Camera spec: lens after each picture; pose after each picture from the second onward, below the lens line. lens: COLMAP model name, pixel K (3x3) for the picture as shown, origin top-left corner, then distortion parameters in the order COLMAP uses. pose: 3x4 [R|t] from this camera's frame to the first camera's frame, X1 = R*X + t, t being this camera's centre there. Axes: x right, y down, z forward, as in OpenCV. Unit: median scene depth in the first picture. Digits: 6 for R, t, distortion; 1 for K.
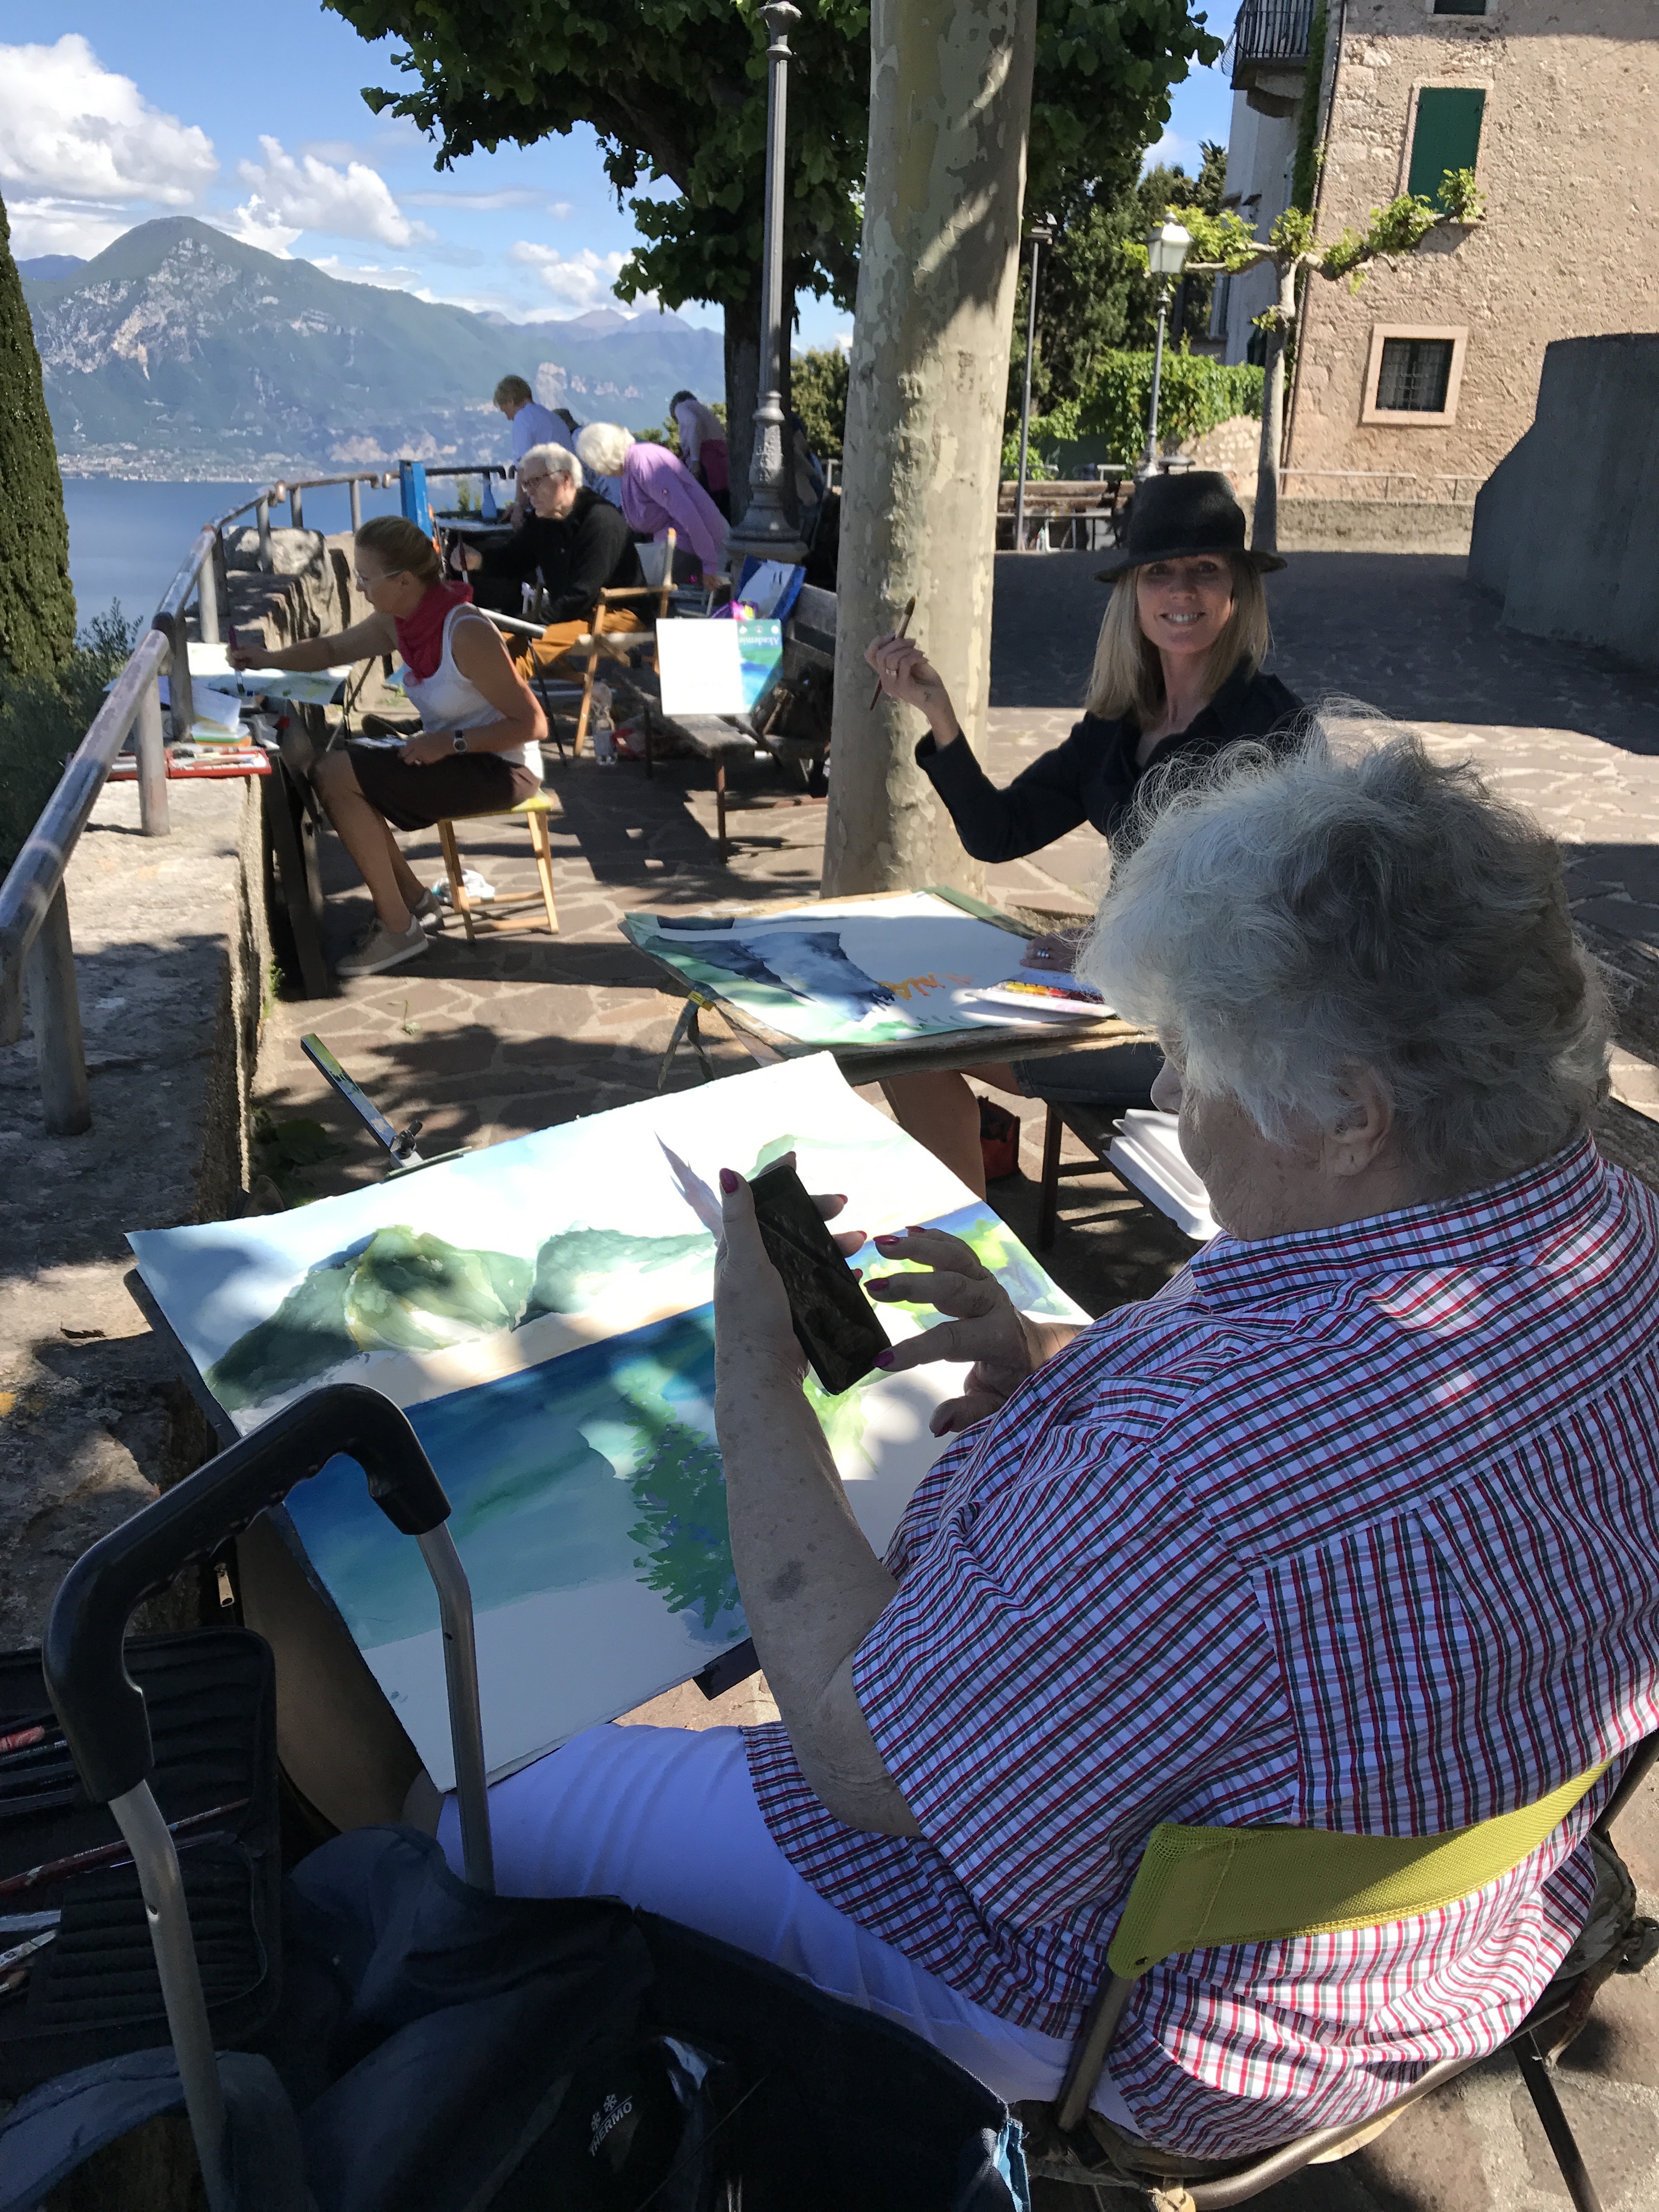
lens RADIAL K [[1816.8, 0, 821.5], [0, 1816.8, 1098.6], [0, 0, 1]] dist [0.057426, -0.043944]
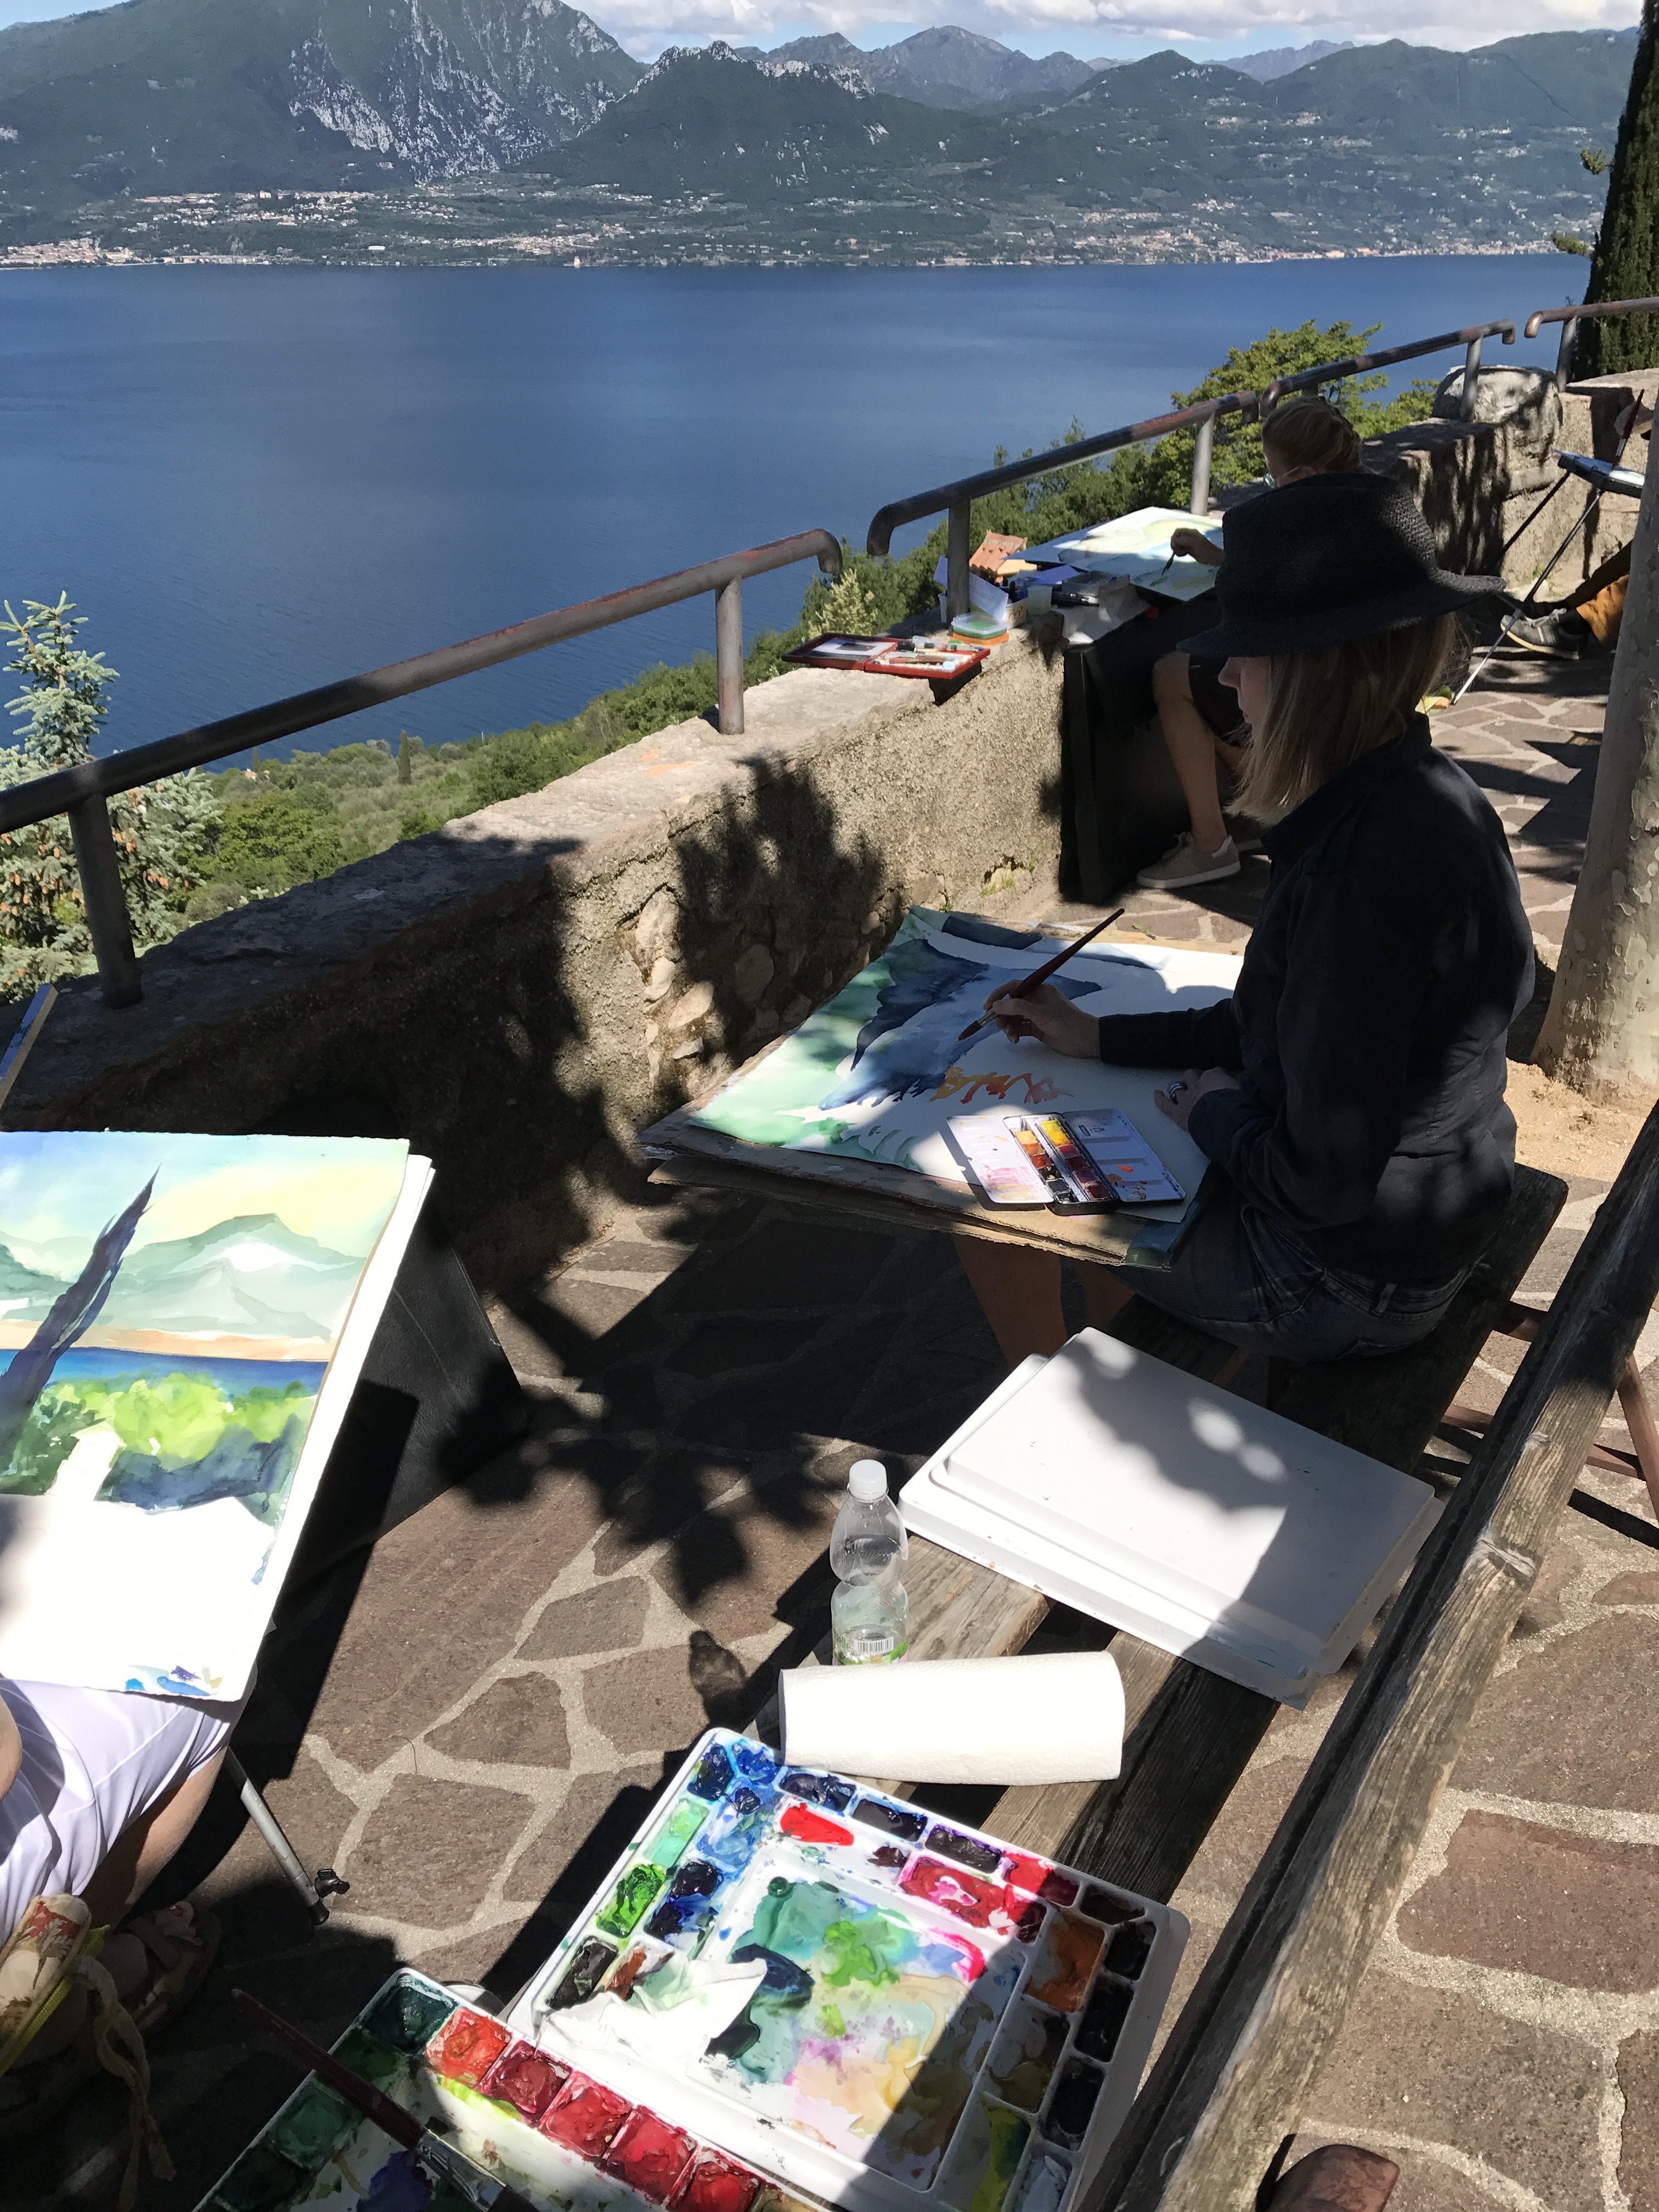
lens RADIAL K [[1816.8, 0, 796.1], [0, 1816.8, 1095.4], [0, 0, 1]] dist [0.057426, -0.043944]
pose [[0.700547, 0.291986, -0.651136, 0.262495], [-0.229995, 0.956152, 0.181315, -0.093537], [0.675526, 0.022739, 0.736985, 0.184794]]
